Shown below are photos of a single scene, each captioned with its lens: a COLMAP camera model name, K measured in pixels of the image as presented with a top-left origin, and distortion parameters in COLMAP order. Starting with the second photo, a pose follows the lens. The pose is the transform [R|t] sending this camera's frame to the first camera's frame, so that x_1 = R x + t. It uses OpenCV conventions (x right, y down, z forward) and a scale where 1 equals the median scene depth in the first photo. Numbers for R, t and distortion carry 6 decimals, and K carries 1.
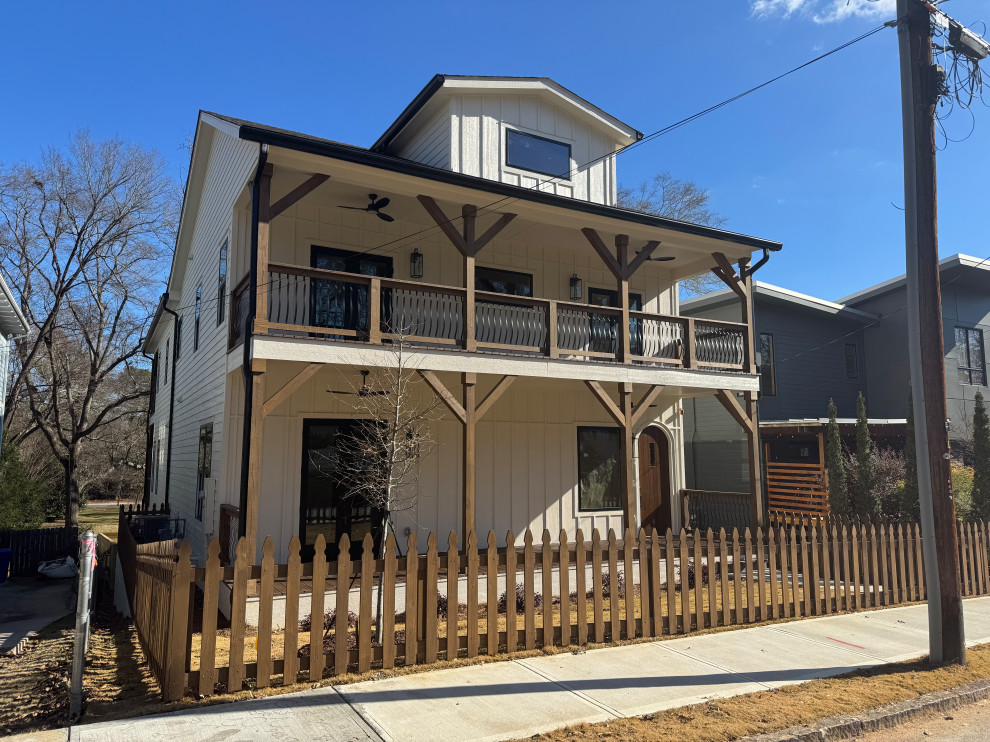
lens RADIAL K [[676.1, 0, 493.9], [0, 676.1, 382.7], [0, 0, 1]] dist [0.002446, 0.000329]
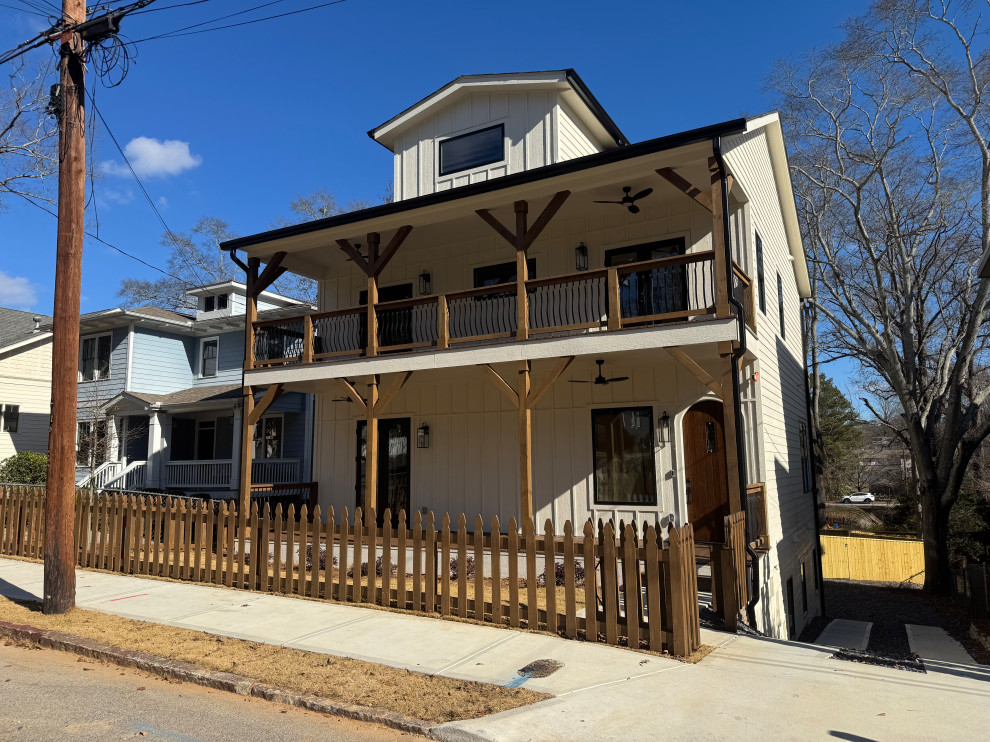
lens RADIAL K [[686.0, 0, 495.0], [0, 686.0, 371.0], [0, 0, 1]] dist [0.001091, 0.001635]
pose [[0.525144, -0.109140, -0.843986, 0.924631], [0.101928, 0.992670, -0.064946, 0.068036], [0.844887, -0.051920, 0.532418, 0.454731]]
